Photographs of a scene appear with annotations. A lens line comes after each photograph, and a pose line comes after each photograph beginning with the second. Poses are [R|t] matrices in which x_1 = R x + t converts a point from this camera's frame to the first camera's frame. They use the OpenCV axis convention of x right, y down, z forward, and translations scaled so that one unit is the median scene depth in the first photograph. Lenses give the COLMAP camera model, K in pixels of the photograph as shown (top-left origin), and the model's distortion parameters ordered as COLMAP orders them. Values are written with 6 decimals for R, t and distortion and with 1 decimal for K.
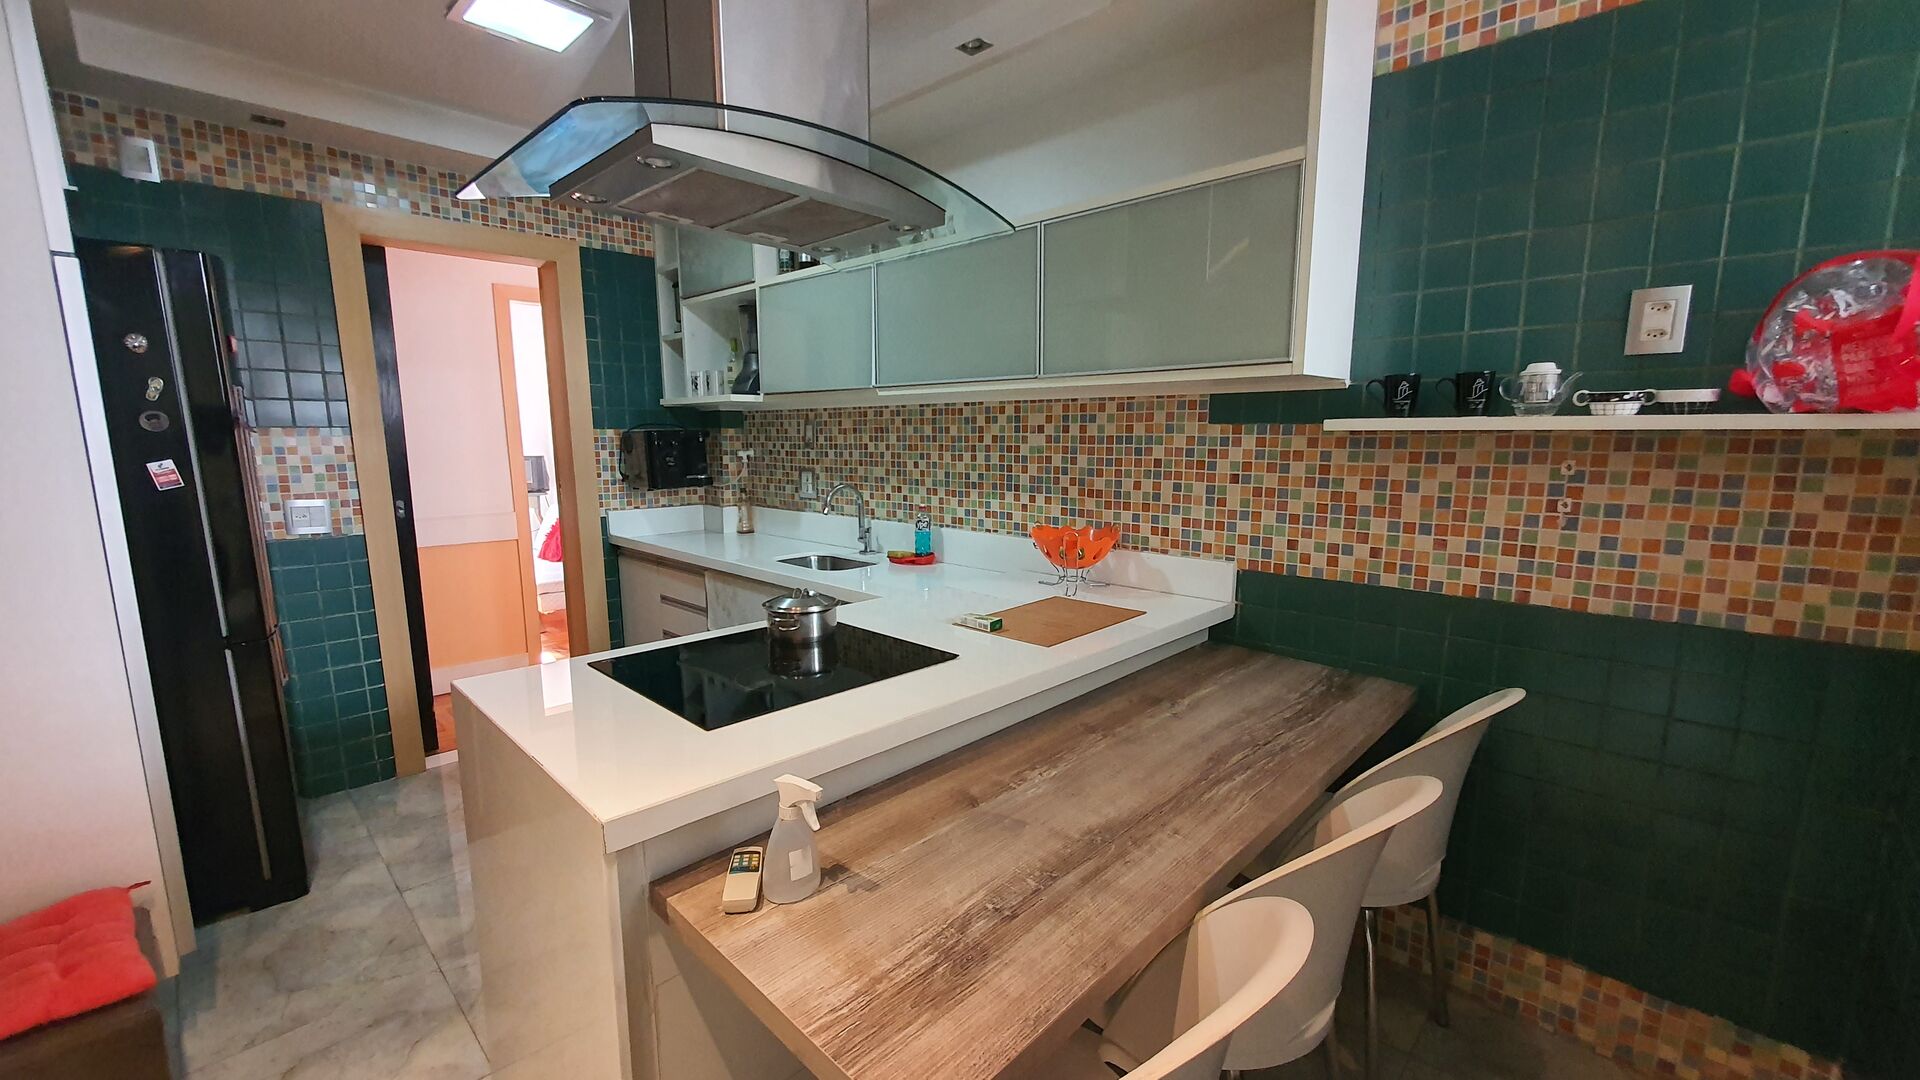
lens RADIAL K [[767.4, 0, 959.8], [0, 767.4, 553.0], [0, 0, 1]] dist [0.003508, -0.001556]
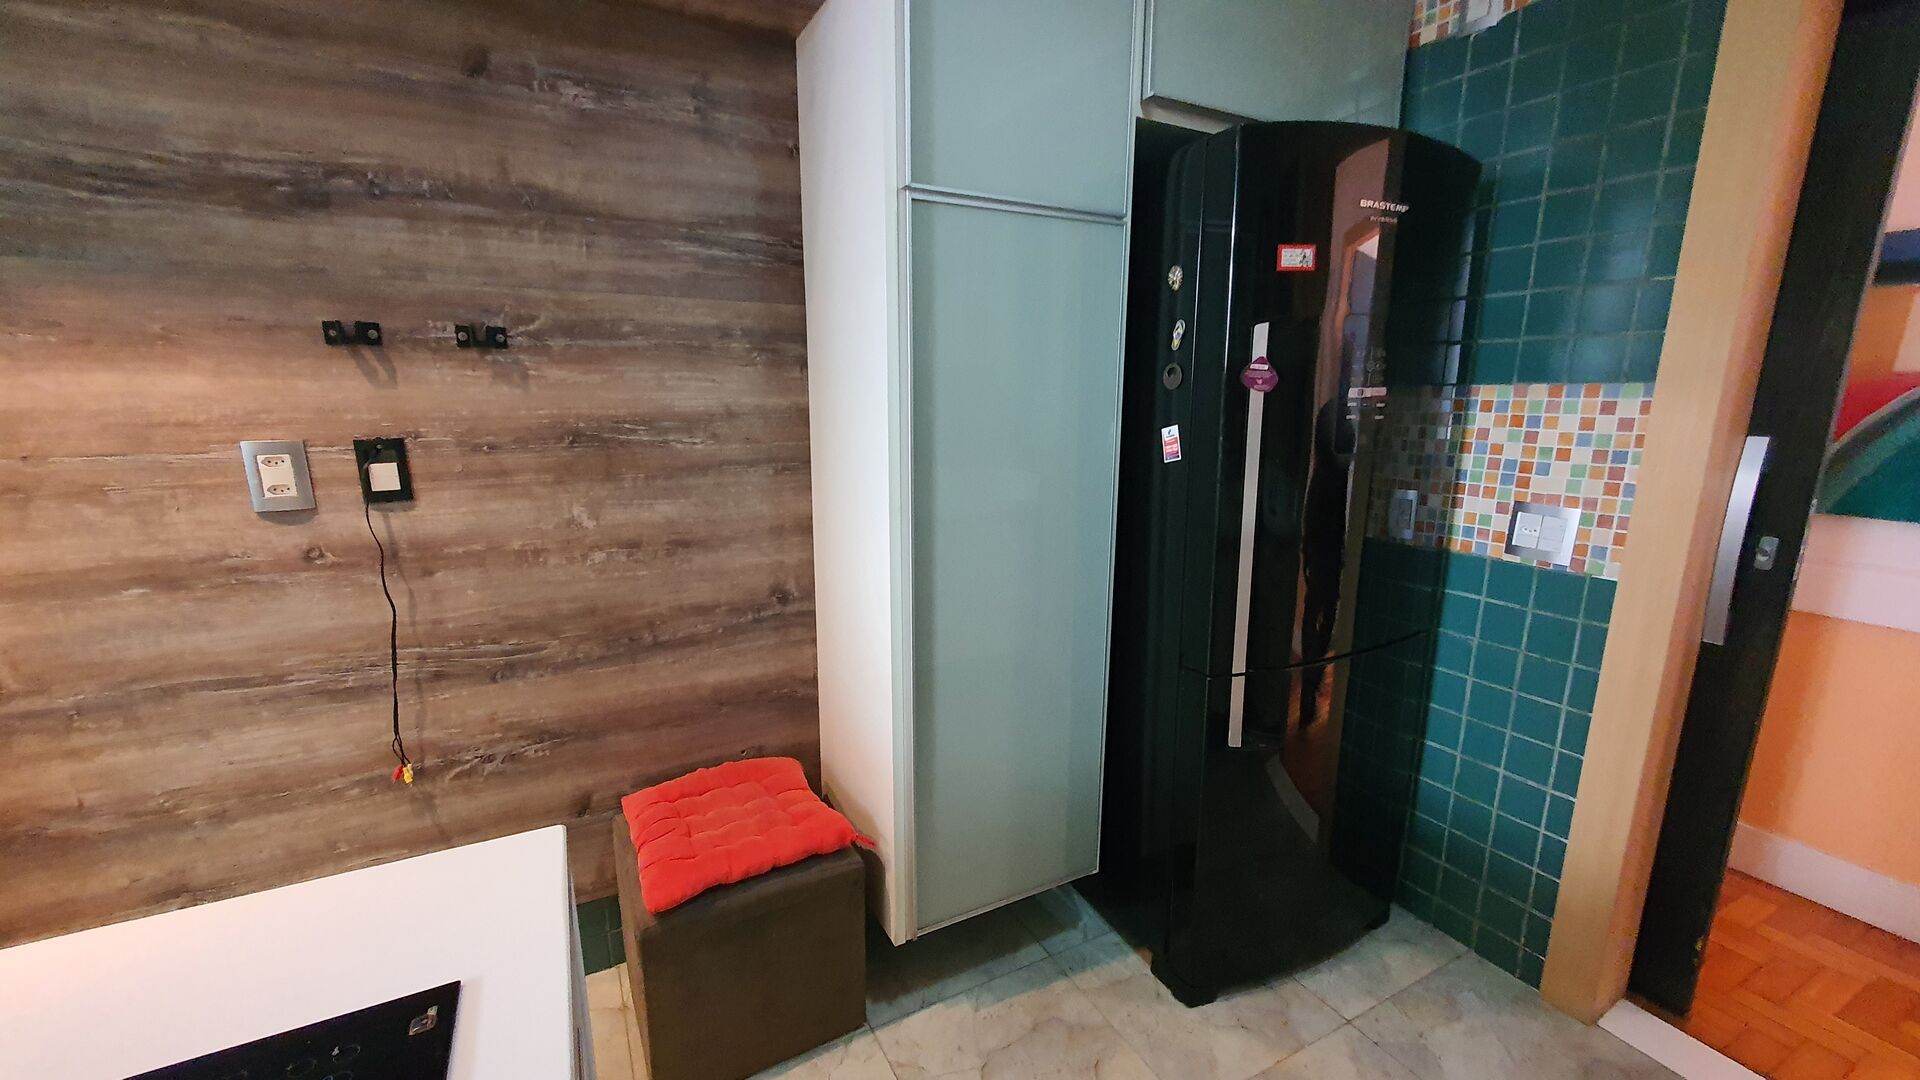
lens RADIAL K [[767.4, 0, 967.1], [0, 767.4, 555.0], [0, 0, 1]] dist [0.003508, -0.001556]
pose [[-0.315243, 0.201319, -0.927412, -0.138442], [-0.150732, 0.954213, 0.258374, -0.119332], [0.936964, 0.221241, -0.270464, 0.748695]]
